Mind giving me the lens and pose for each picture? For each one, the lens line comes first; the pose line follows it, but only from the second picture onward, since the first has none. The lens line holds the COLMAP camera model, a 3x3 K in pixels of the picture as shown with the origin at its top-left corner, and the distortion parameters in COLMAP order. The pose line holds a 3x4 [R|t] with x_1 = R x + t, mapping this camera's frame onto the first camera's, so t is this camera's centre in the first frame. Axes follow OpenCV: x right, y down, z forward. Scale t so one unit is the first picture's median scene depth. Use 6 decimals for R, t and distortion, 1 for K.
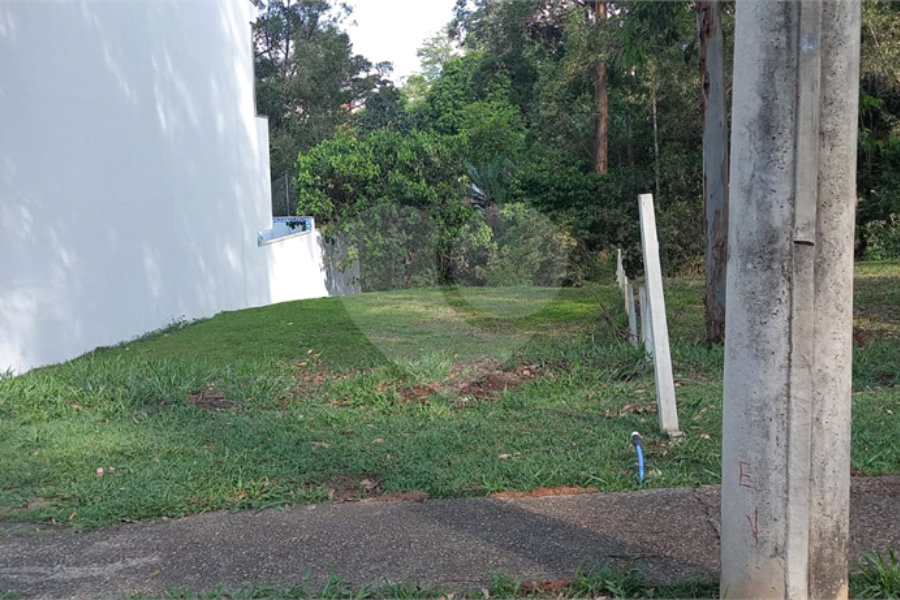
lens RADIAL K [[962.8, 0, 450.0], [0, 962.8, 300.0], [0, 0, 1]] dist [0.016479, 0.003455]
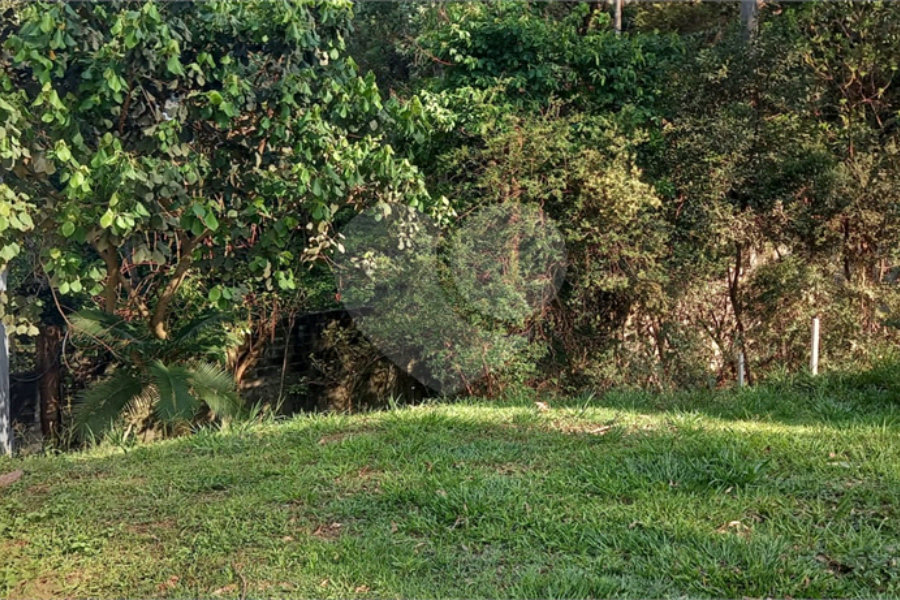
lens RADIAL K [[971.7, 0, 448.1], [0, 971.7, 288.1], [0, 0, 1]] dist [0.083296, -0.140951]
pose [[0.935503, 0.000993, 0.353317, -0.078146], [-0.012263, 0.999485, 0.029661, -0.033359], [-0.353106, -0.032080, 0.935033, 0.656113]]
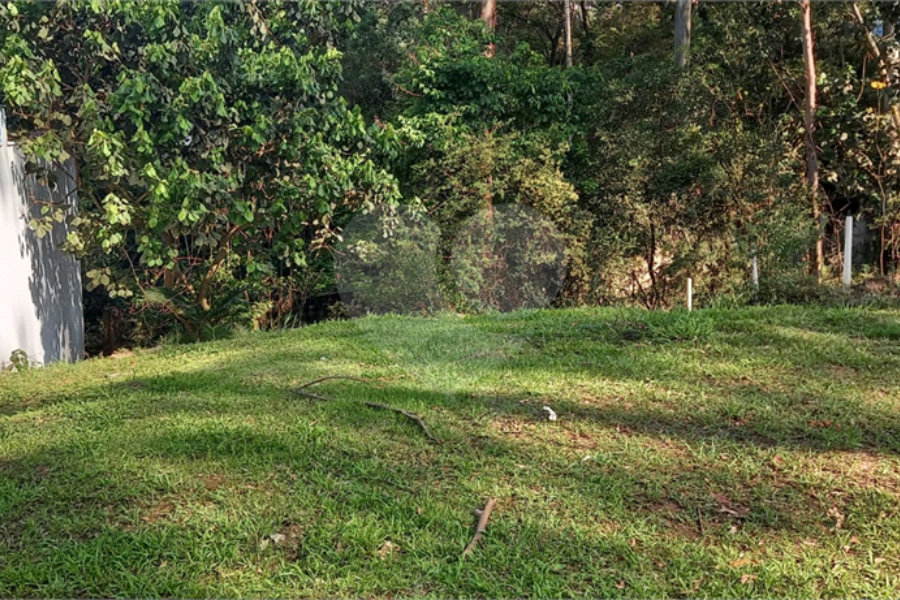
lens RADIAL K [[987.3, 0, 474.2], [0, 987.3, 297.3], [0, 0, 1]] dist [0.086578, -0.167005]
pose [[0.928152, -0.026691, 0.371244, -0.109183], [0.017489, 0.999451, 0.028132, -0.019706], [-0.371791, -0.019618, 0.928109, 0.525555]]
